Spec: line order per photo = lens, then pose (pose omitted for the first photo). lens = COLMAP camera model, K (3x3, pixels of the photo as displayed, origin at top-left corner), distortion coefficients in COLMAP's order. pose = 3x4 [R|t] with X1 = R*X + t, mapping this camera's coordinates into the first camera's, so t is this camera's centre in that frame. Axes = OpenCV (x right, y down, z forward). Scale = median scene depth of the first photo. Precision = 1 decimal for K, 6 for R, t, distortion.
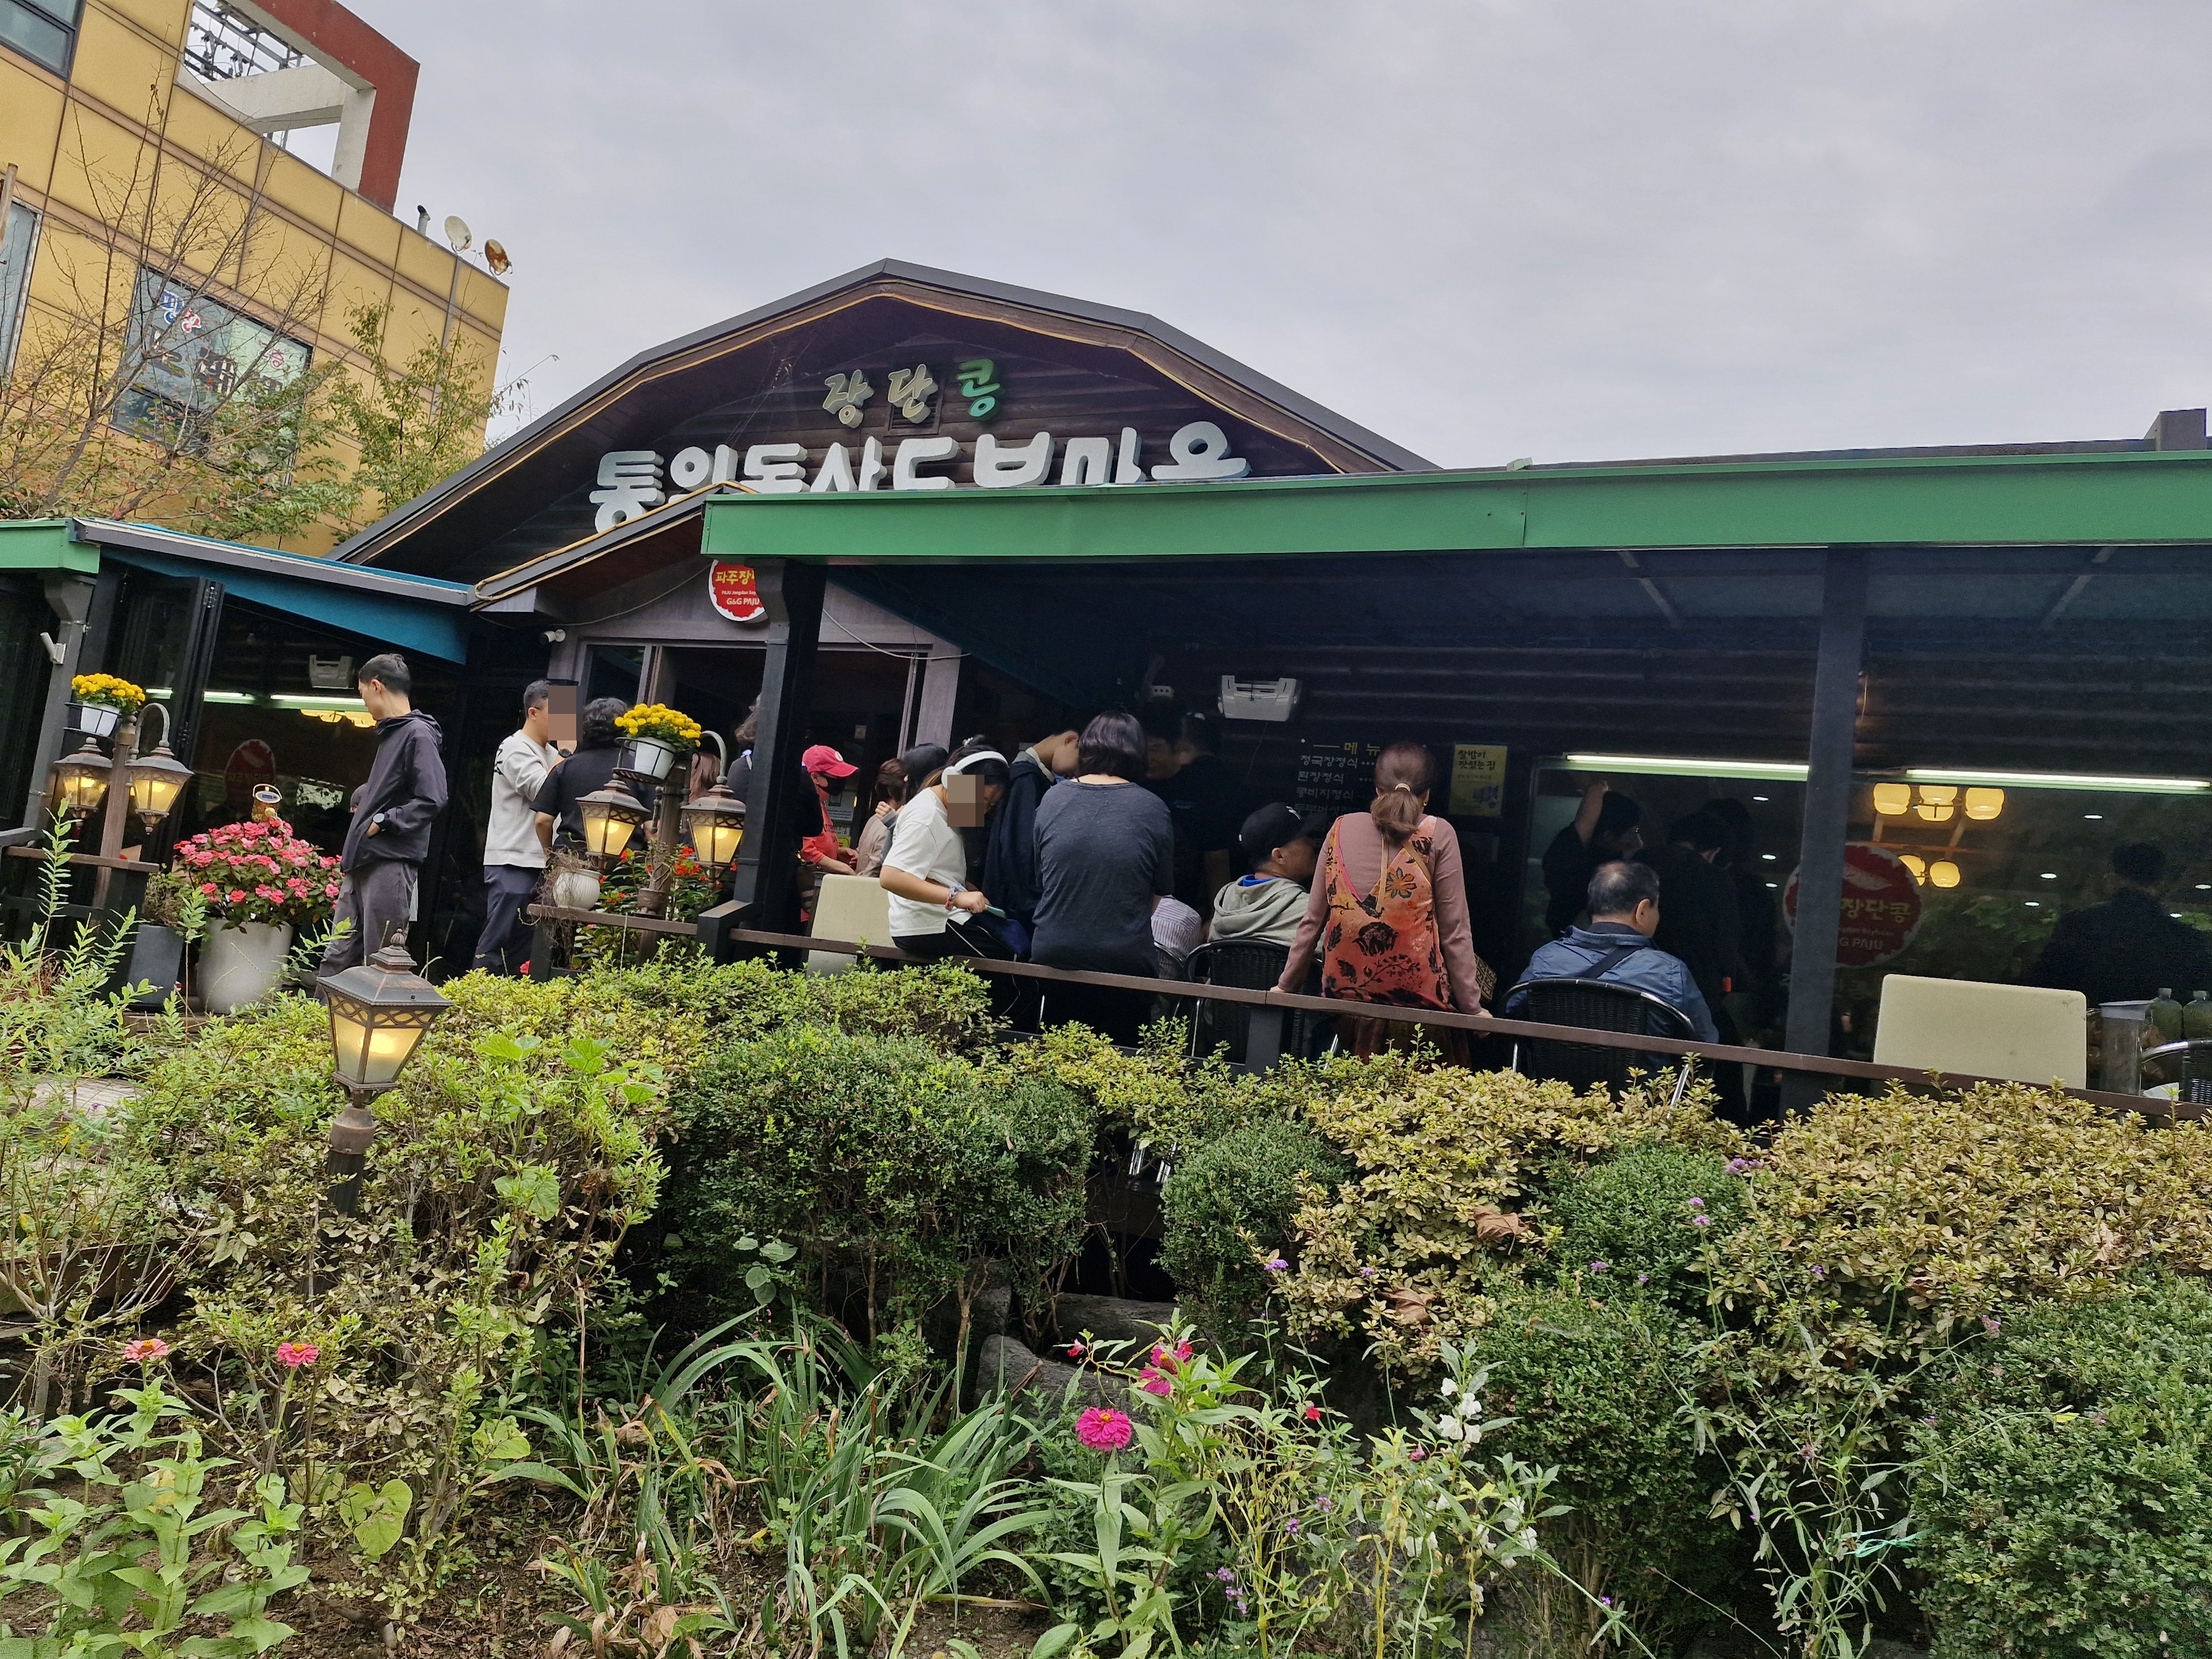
lens RADIAL K [[1480.8, 0, 1110.9], [0, 1480.8, 898.7], [0, 0, 1]] dist [-0.002049, -0.006267]
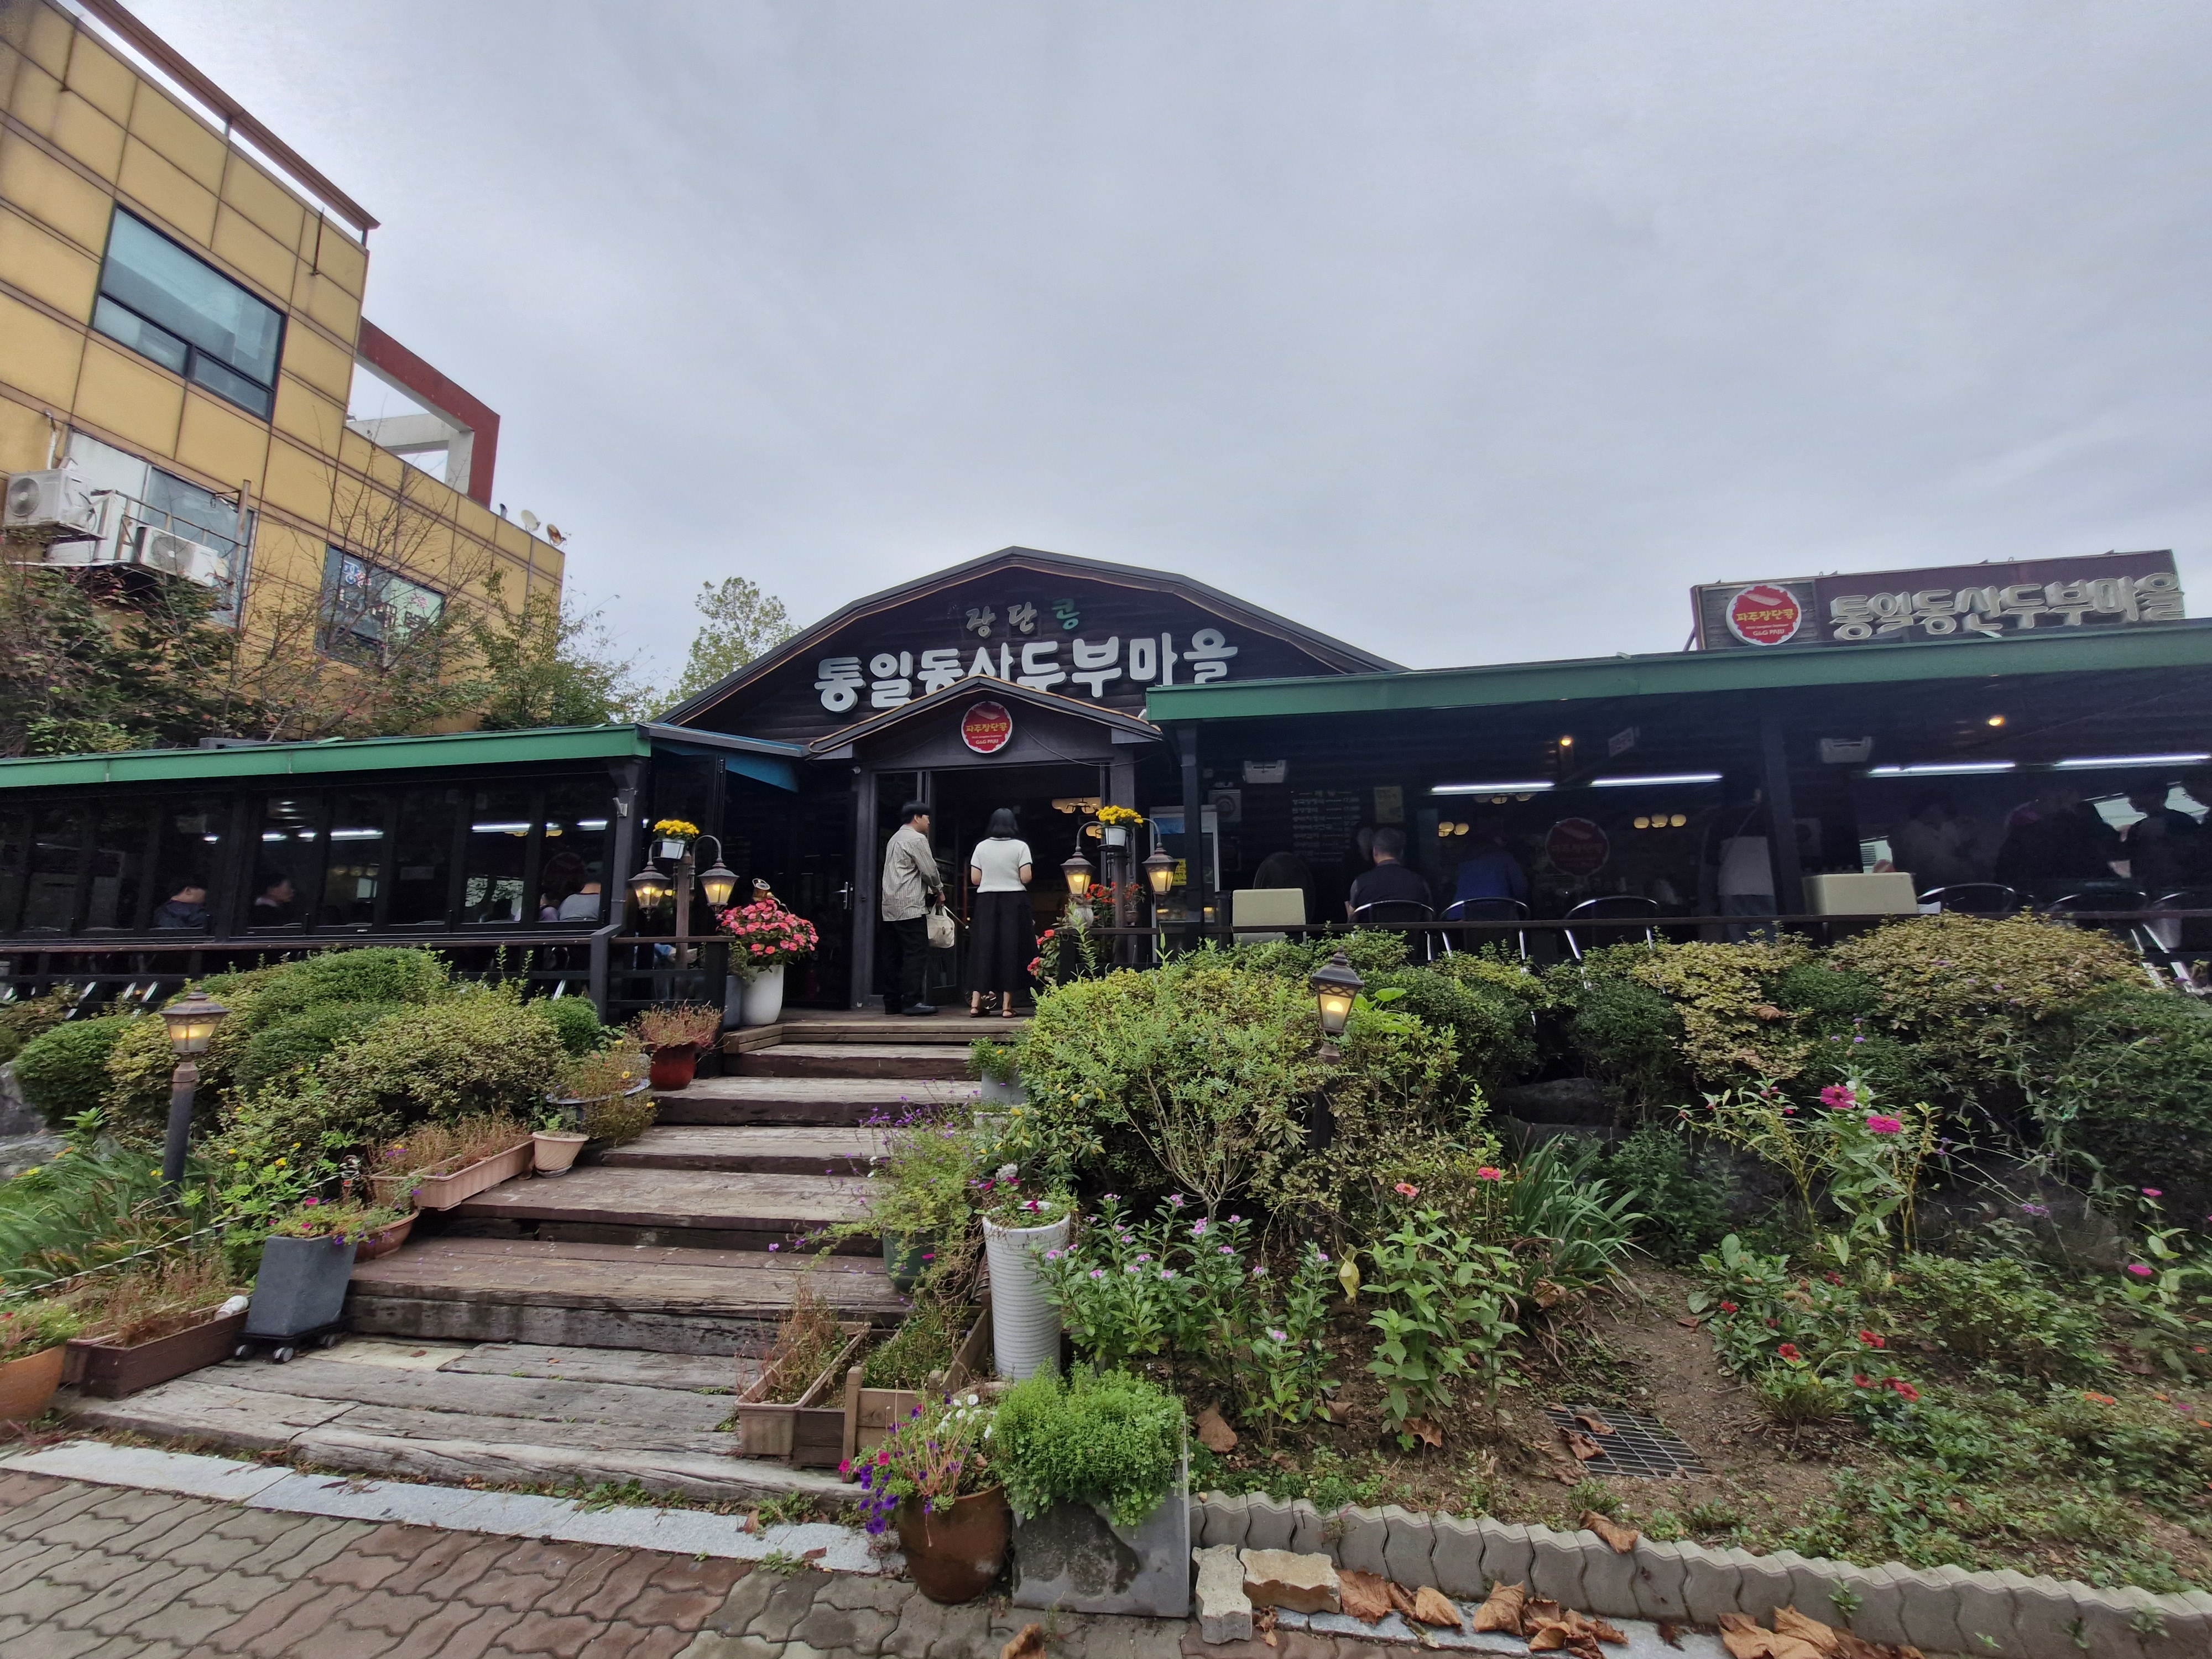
lens RADIAL K [[865.4, 0, 1100.2], [0, 865.4, 809.9], [0, 0, 1]] dist [0.002594, 0.000279]
pose [[0.962096, -0.098367, 0.254352, -0.333084], [0.119636, 0.990381, -0.069512, -0.031178], [-0.245068, 0.097307, 0.964610, 0.001754]]
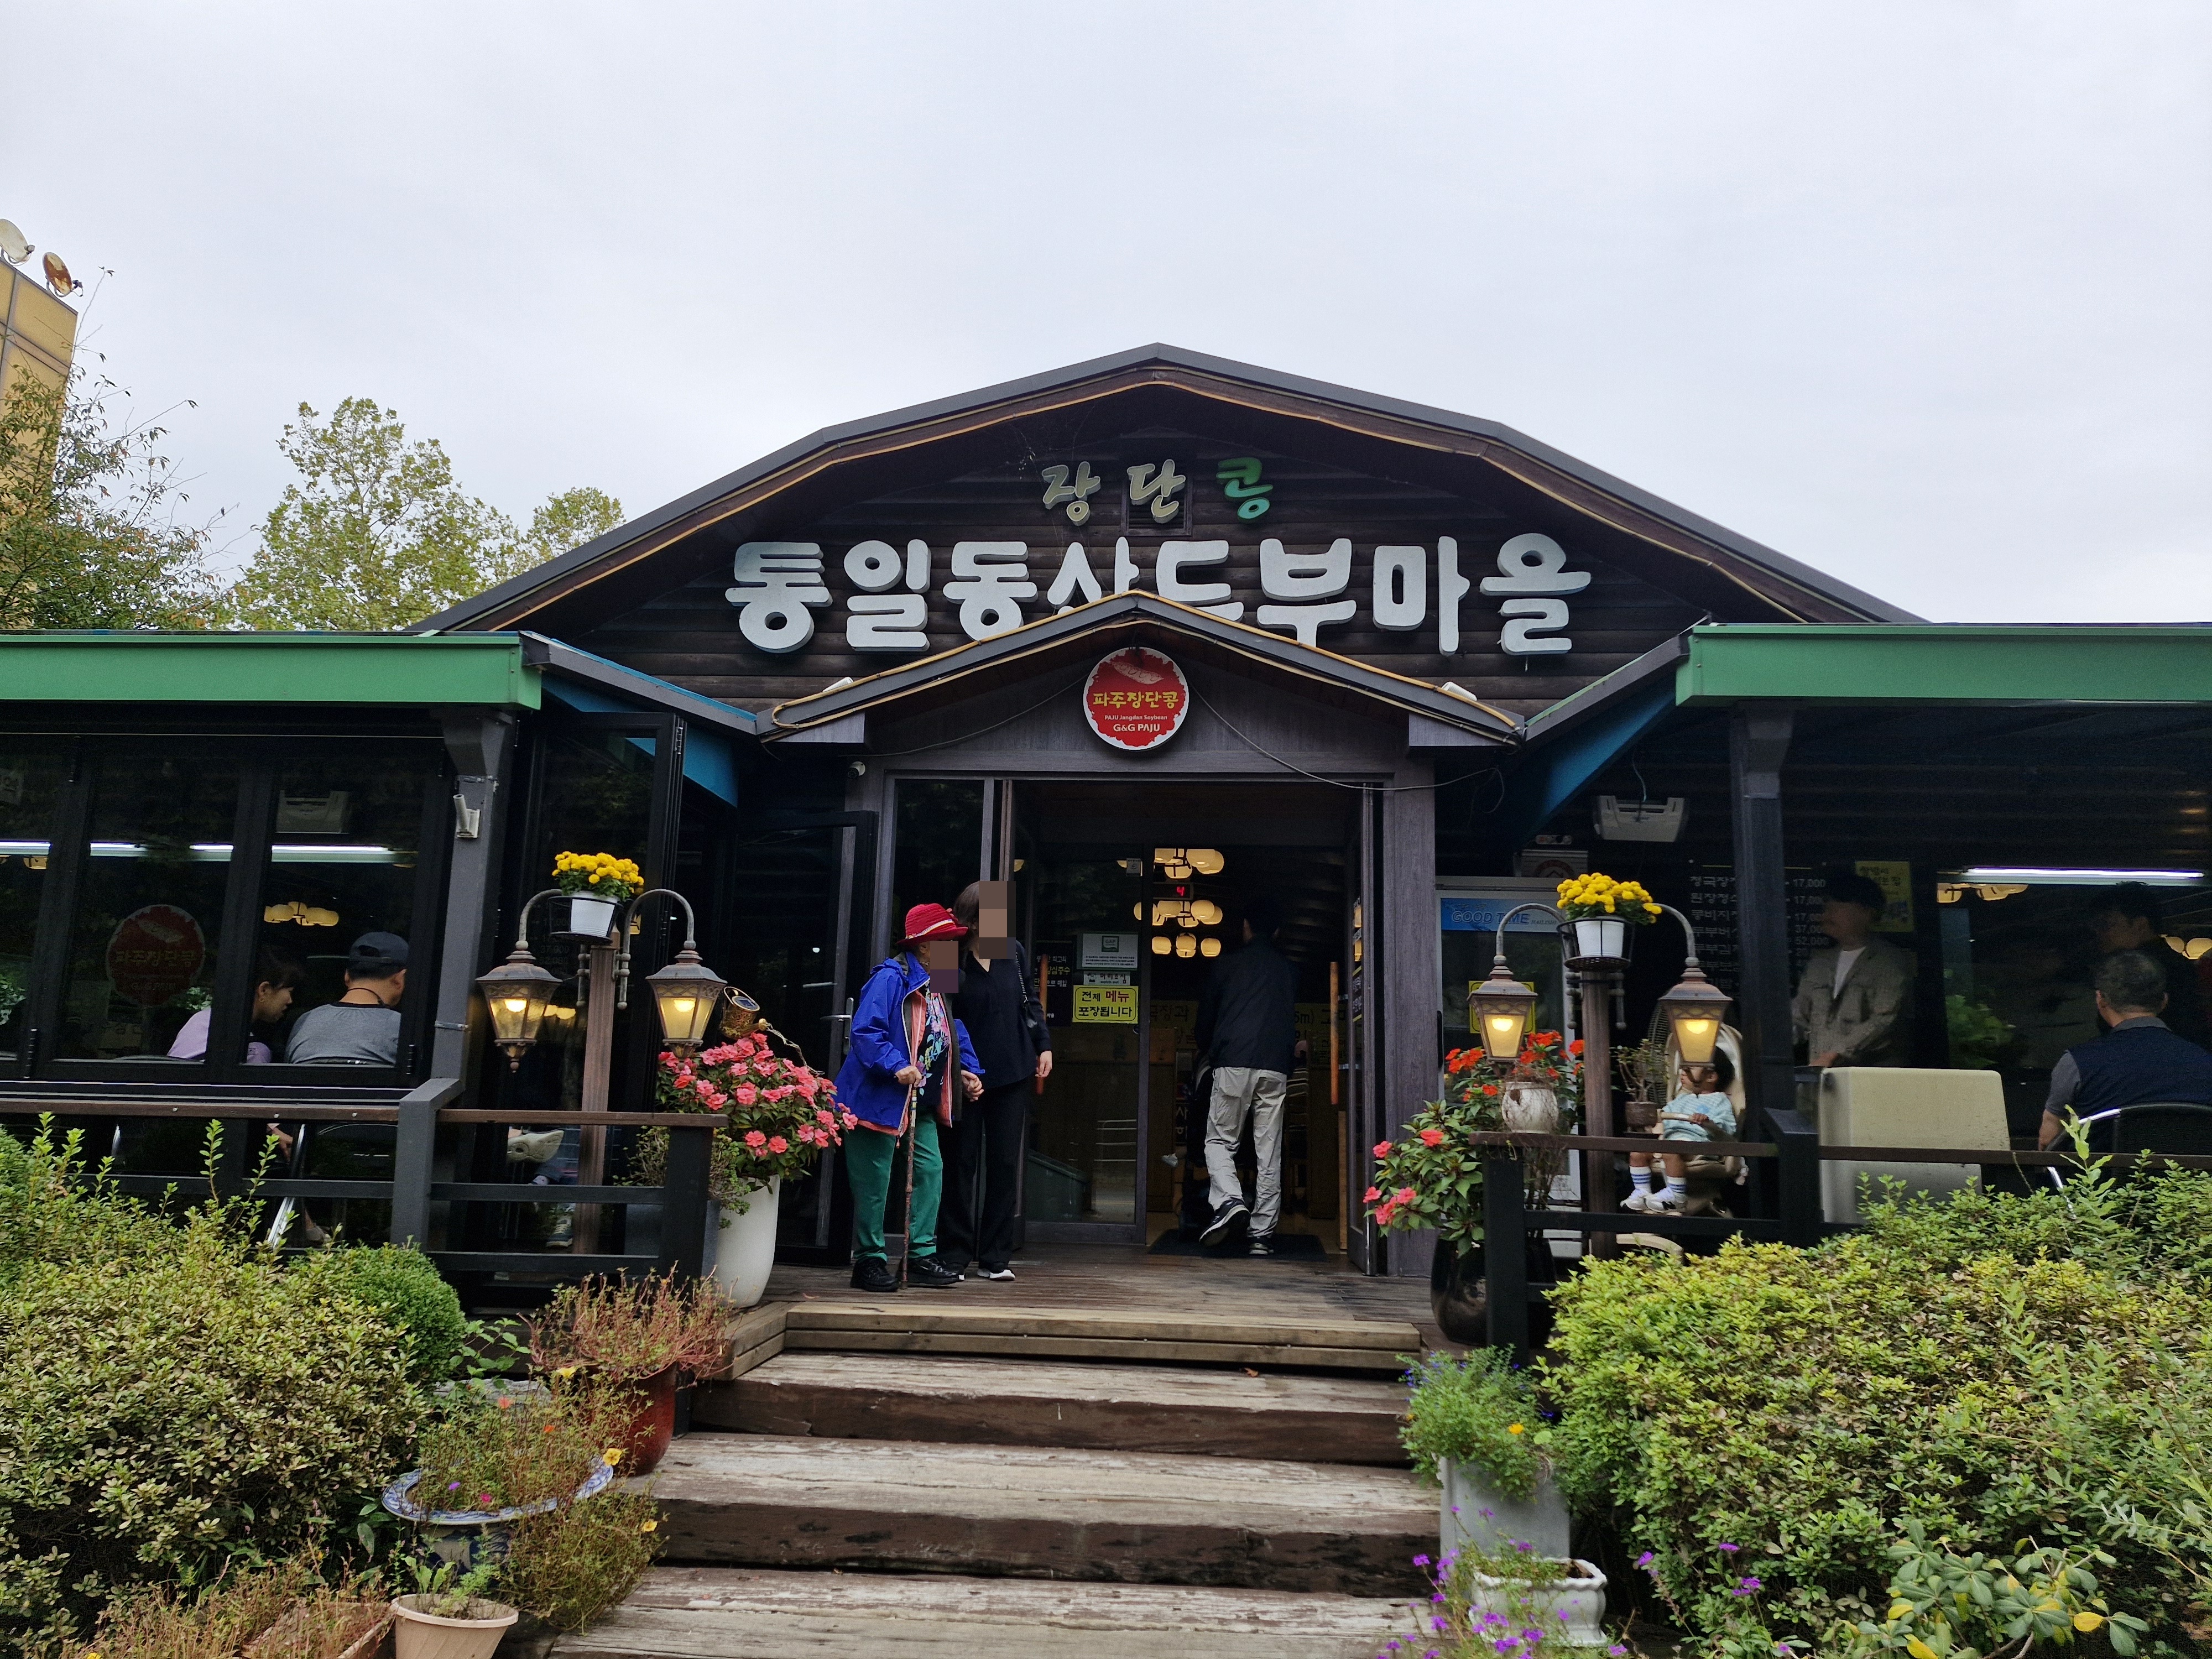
lens RADIAL K [[1524.2, 0, 1106.9], [0, 1524.2, 851.4], [0, 0, 1]] dist [0.065514, -0.051686]
pose [[0.942344, -0.042042, 0.331994, -0.483114], [0.071107, 0.994578, -0.075884, -0.054938], [-0.327003, 0.095116, 0.940224, 0.156898]]
